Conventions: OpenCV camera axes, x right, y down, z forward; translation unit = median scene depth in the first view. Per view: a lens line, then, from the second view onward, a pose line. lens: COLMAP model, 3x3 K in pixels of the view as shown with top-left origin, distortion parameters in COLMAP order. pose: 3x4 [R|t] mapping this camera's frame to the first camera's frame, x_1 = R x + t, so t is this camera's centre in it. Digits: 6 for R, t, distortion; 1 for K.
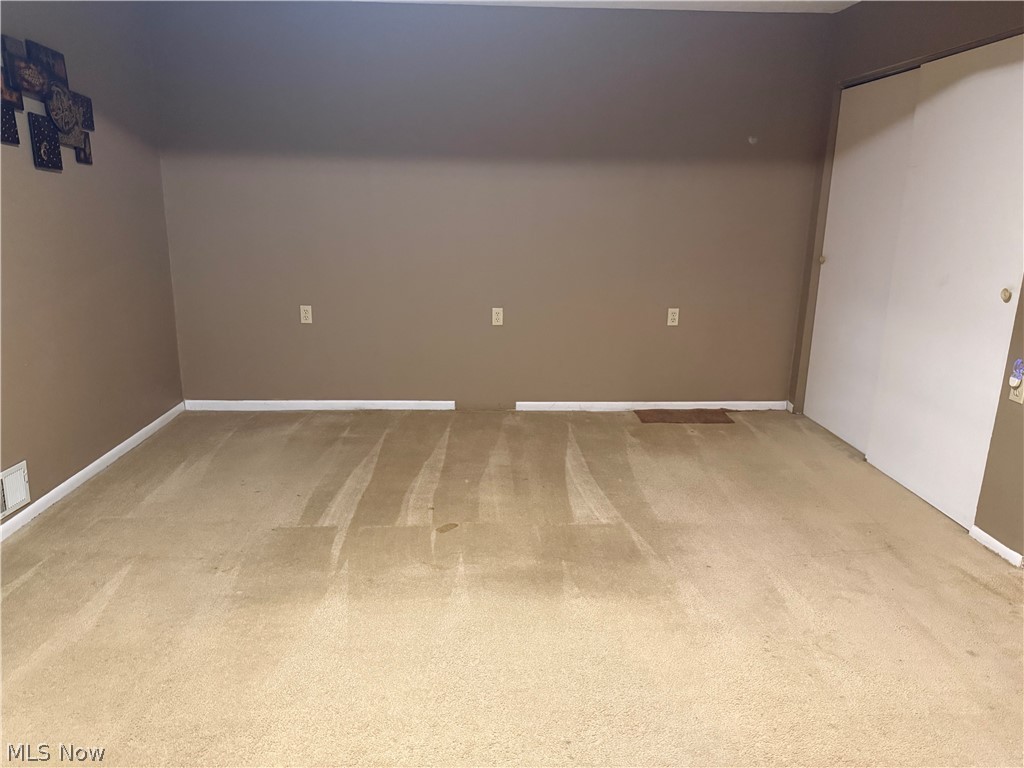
lens RADIAL K [[725.2, 0, 504.9], [0, 725.2, 387.8], [0, 0, 1]] dist [0.030060, -0.036406]
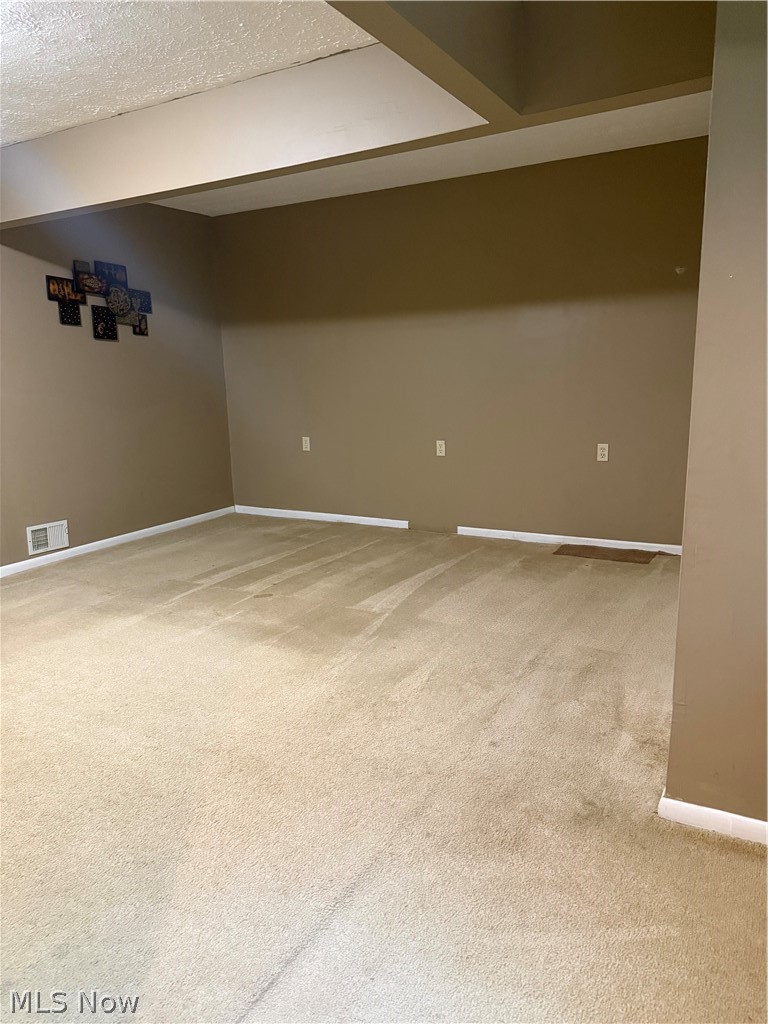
lens RADIAL K [[725.2, 0, 378.0], [0, 725.2, 507.2], [0, 0, 1]] dist [0.030060, -0.036406]
pose [[0.843921, 0.065283, -0.532481, 0.681630], [-0.096391, 0.994867, -0.030796, 0.049757], [0.527737, 0.077316, 0.845882, 0.003303]]
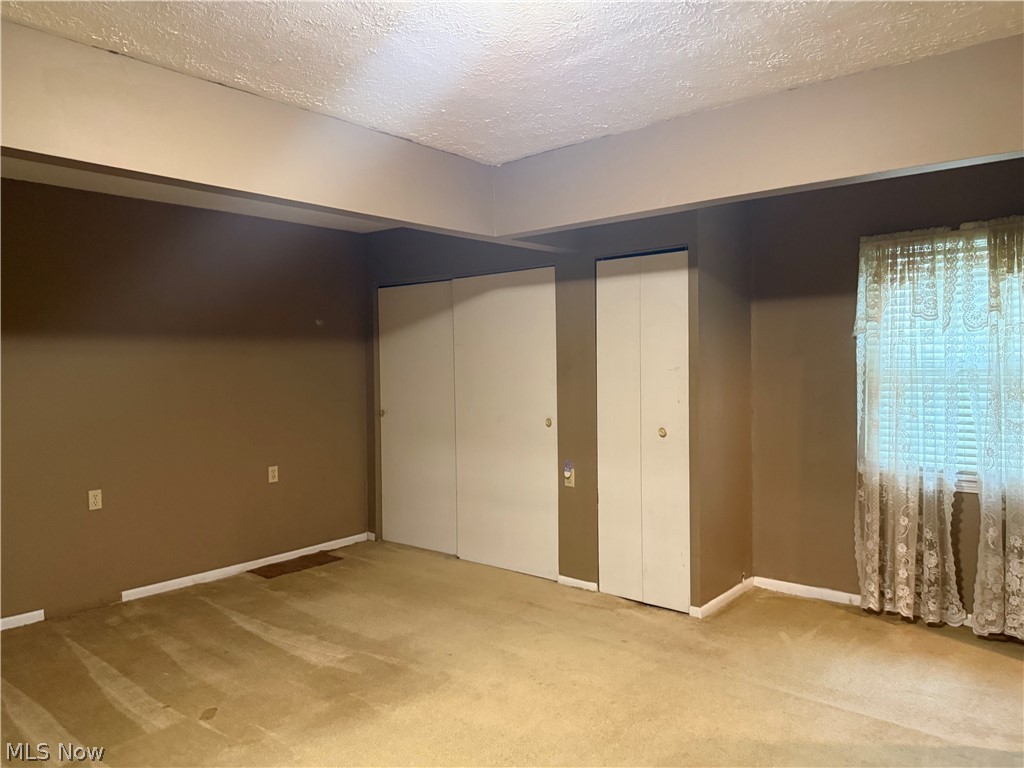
lens RADIAL K [[725.2, 0, 508.6], [0, 725.2, 374.5], [0, 0, 1]] dist [0.030060, -0.036406]
pose [[0.669032, -0.030458, 0.742609, -0.446472], [0.210991, 0.965837, -0.150472, -0.005348], [-0.712656, 0.257354, 0.652602, 0.001593]]
